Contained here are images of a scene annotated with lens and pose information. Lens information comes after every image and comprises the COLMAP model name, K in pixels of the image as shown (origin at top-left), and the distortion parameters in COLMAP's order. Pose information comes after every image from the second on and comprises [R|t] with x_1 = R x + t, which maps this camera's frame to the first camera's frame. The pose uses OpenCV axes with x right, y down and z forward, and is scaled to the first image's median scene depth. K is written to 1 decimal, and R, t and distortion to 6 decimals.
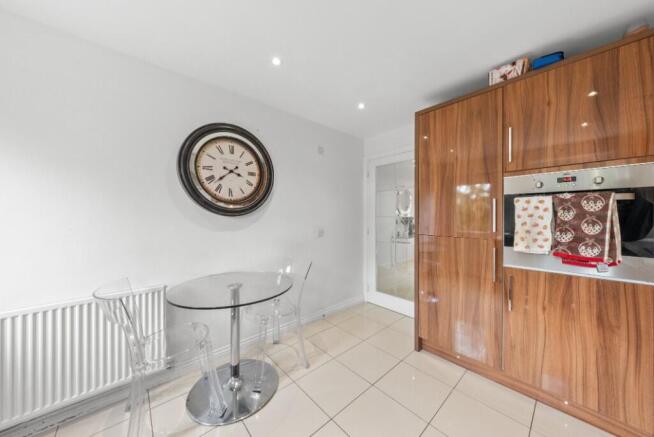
lens RADIAL K [[222.3, 0, 324.9], [0, 222.3, 214.7], [0, 0, 1]] dist [0.000763, 0.000069]
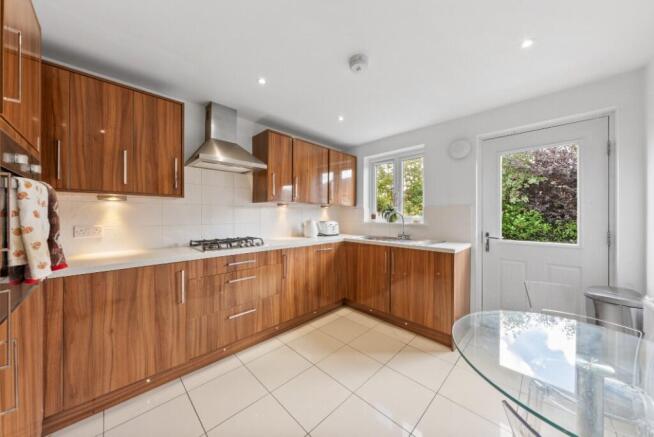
lens RADIAL K [[222.3, 0, 326.3], [0, 222.3, 217.1], [0, 0, 1]] dist [0.000763, 0.000069]
pose [[-0.998451, -0.002759, -0.055571, 0.203179], [-0.003317, 0.999945, 0.009954, 0.009029], [0.055541, 0.010123, -0.998405, 1.578005]]
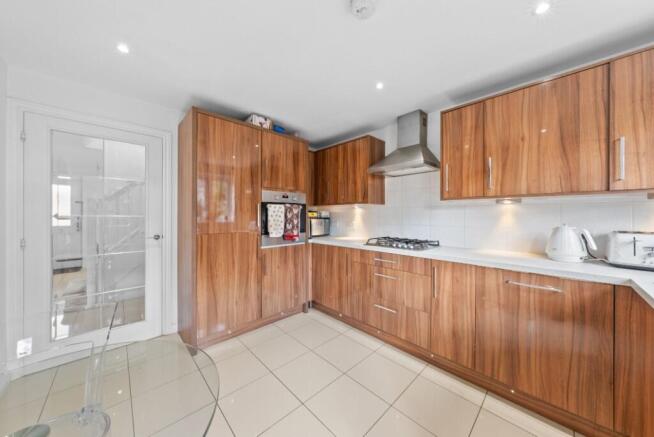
lens RADIAL K [[222.3, 0, 324.3], [0, 222.3, 216.2], [0, 0, 1]] dist [0.000763, 0.000069]
pose [[-0.027796, -0.002271, 0.999611, -0.791086], [-0.002167, 0.999995, 0.002212, 0.006460], [-0.999611, -0.002104, -0.027801, 0.660632]]
